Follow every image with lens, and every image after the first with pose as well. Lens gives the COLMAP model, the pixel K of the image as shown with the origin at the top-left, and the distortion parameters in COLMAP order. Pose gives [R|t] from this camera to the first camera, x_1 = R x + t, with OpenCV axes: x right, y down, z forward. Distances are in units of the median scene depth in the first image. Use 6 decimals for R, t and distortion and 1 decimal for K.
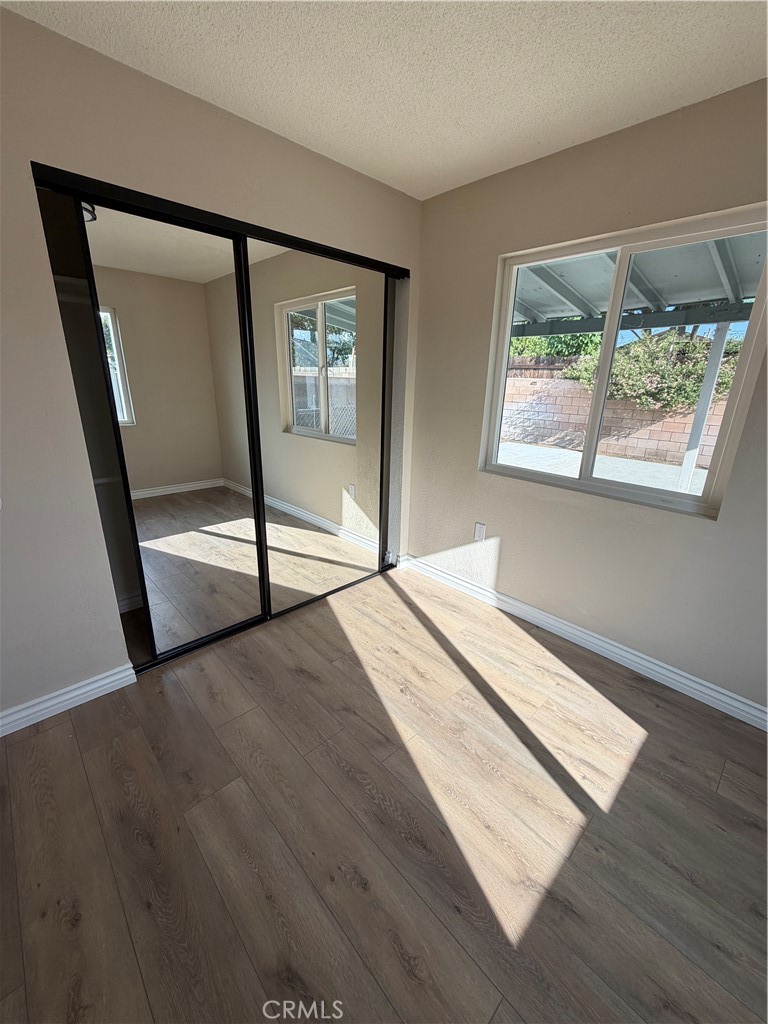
lens RADIAL K [[410.1, 0, 388.7], [0, 410.1, 511.2], [0, 0, 1]] dist [0.000448, -0.000493]
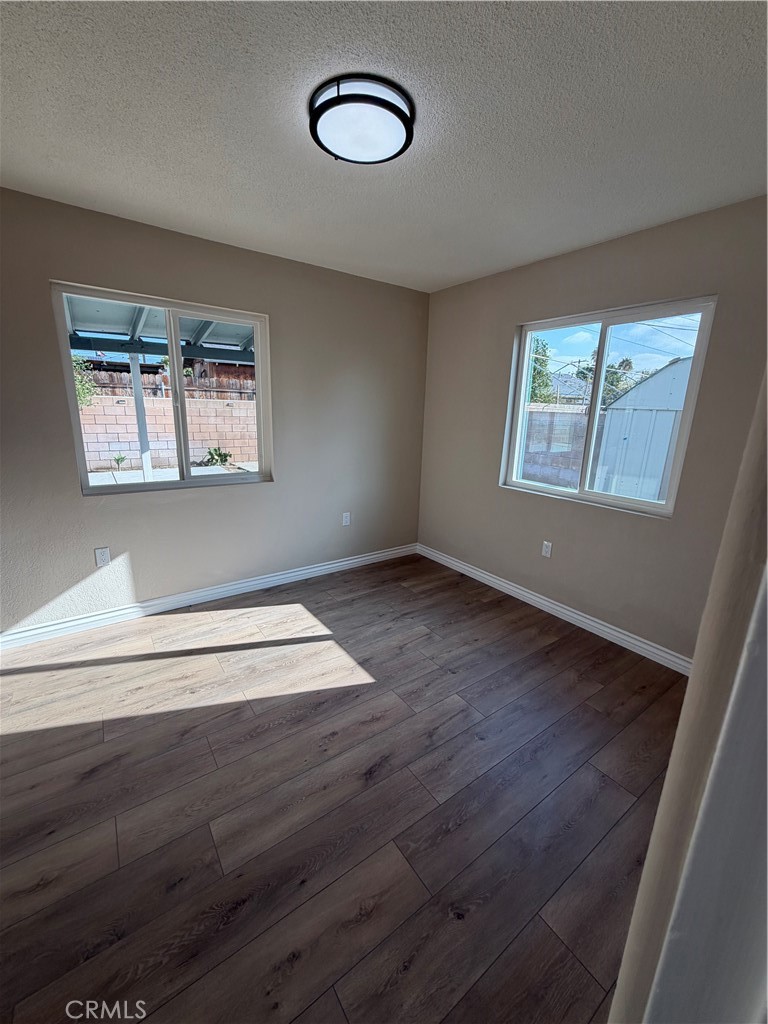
lens RADIAL K [[410.1, 0, 387.3], [0, 410.1, 510.2], [0, 0, 1]] dist [0.000448, -0.000493]
pose [[0.134885, -0.267686, 0.954018, -0.876172], [0.282308, 0.933294, 0.221956, -0.114632], [-0.949794, 0.239389, 0.201458, 0.198062]]
